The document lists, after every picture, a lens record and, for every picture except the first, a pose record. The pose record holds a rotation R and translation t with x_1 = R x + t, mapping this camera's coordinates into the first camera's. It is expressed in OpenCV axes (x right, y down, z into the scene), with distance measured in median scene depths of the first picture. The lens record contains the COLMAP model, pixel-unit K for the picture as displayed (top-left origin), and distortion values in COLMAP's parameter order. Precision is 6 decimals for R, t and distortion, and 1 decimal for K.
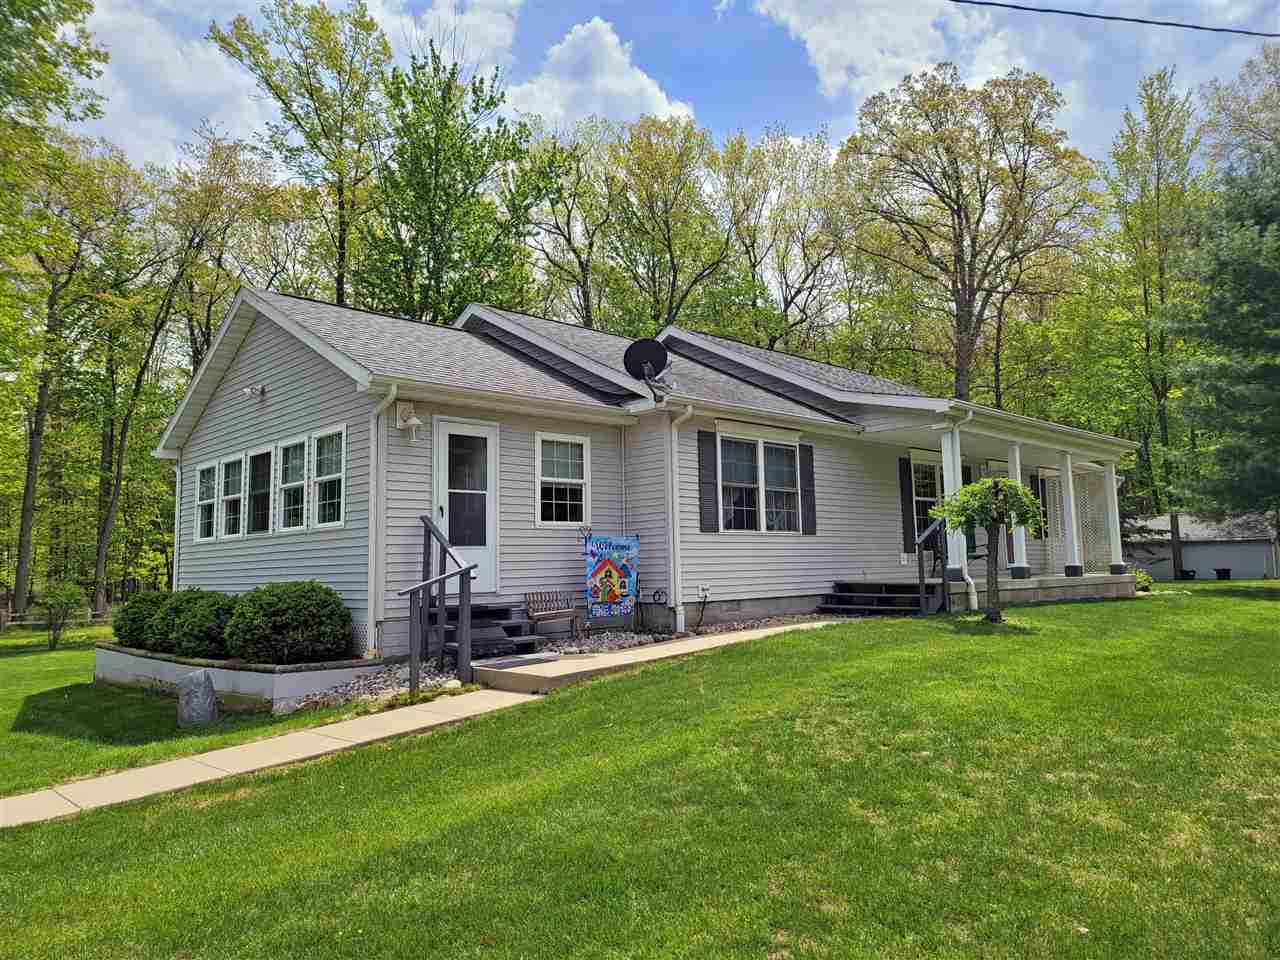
lens RADIAL K [[894.6, 0, 640.2], [0, 894.6, 473.1], [0, 0, 1]] dist [0.081143, -0.100832]
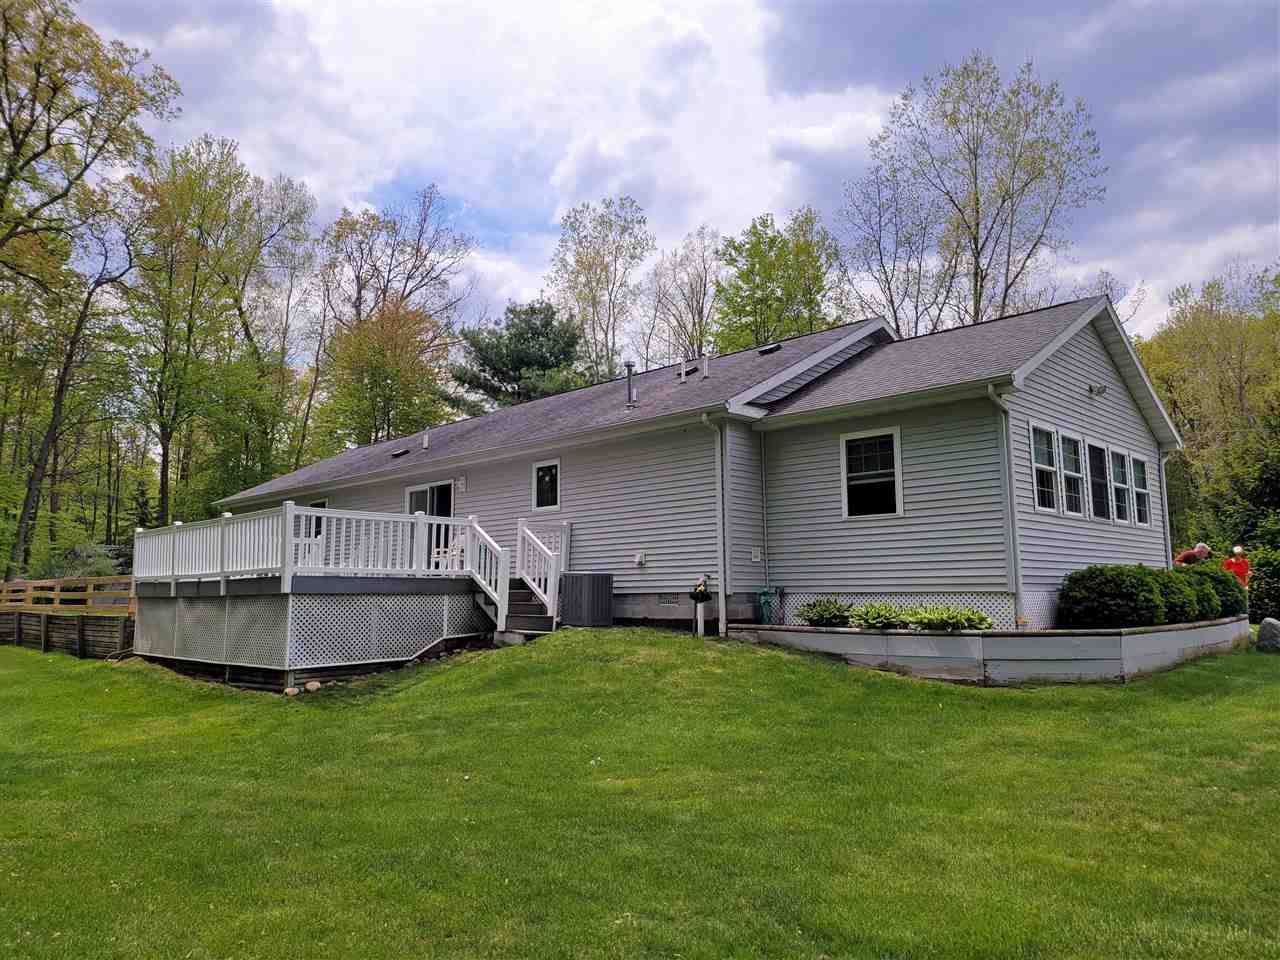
lens RADIAL K [[894.6, 0, 640.2], [0, 894.6, 473.1], [0, 0, 1]] dist [0.081143, -0.100832]
pose [[-0.020446, 0.155846, 0.987570, -1.460019], [-0.100310, 0.982472, -0.157119, 0.234870], [-0.994746, -0.102276, -0.004455, 1.509409]]
